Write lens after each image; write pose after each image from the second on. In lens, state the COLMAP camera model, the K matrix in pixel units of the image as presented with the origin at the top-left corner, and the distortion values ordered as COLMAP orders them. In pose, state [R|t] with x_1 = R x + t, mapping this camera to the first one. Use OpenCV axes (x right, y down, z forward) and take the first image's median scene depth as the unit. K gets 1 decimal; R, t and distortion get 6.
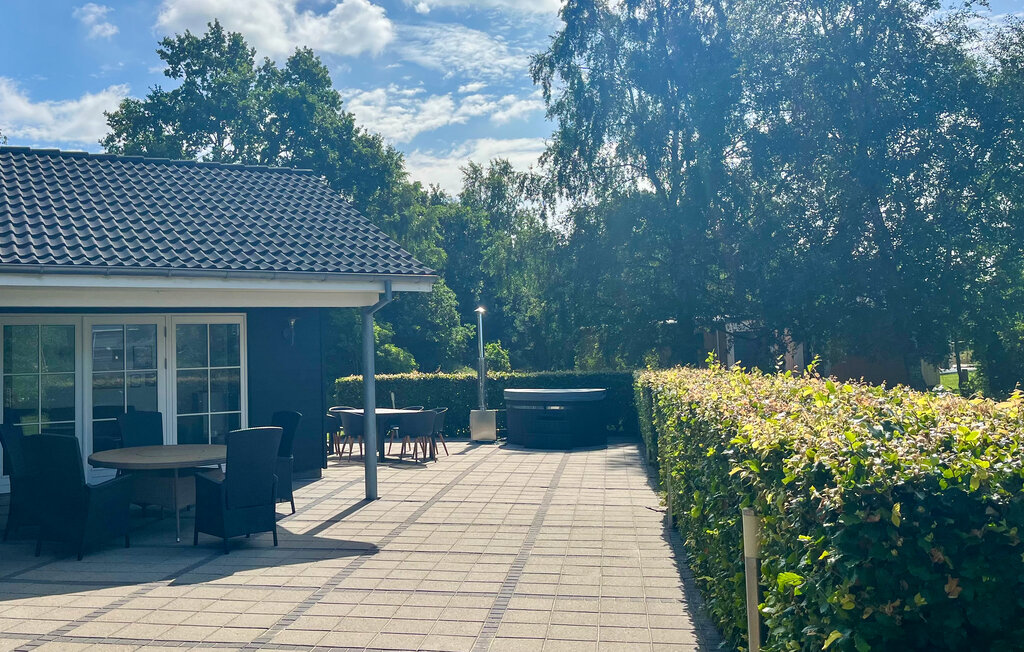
lens RADIAL K [[977.1, 0, 512.0], [0, 977.1, 326.0], [0, 0, 1]] dist [-0.010919, -0.015828]
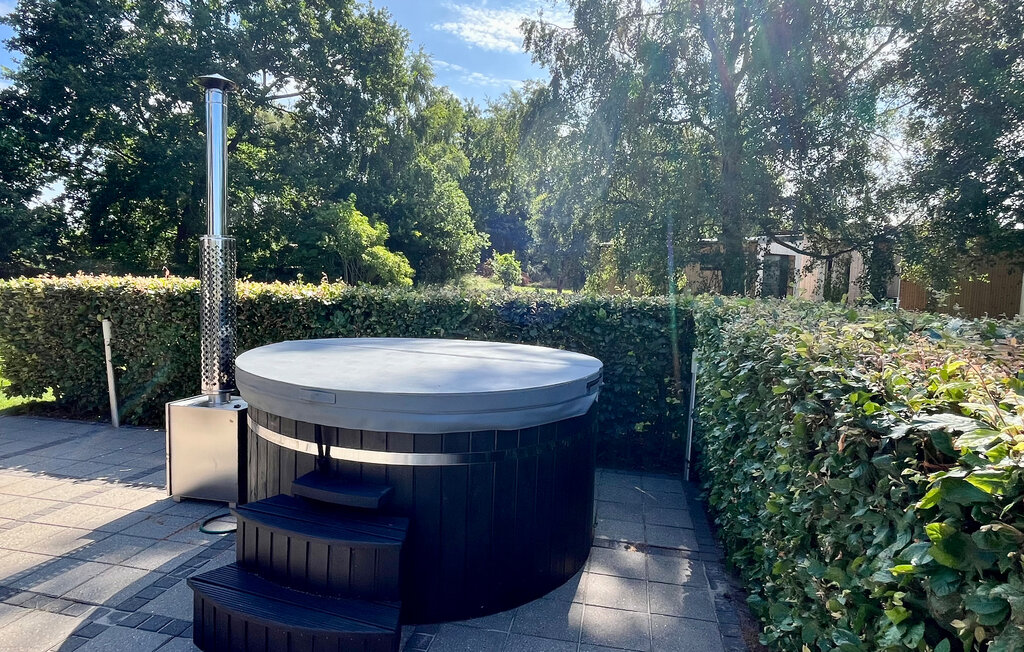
lens RADIAL K [[641.0, 0, 512.0], [0, 641.0, 326.0], [0, 0, 1]] dist [-0.000582, -0.000095]
pose [[0.995121, 0.052606, -0.083463, 0.039373], [-0.042990, 0.992654, 0.113095, 0.015840], [0.088799, -0.108955, 0.990072, 0.378992]]
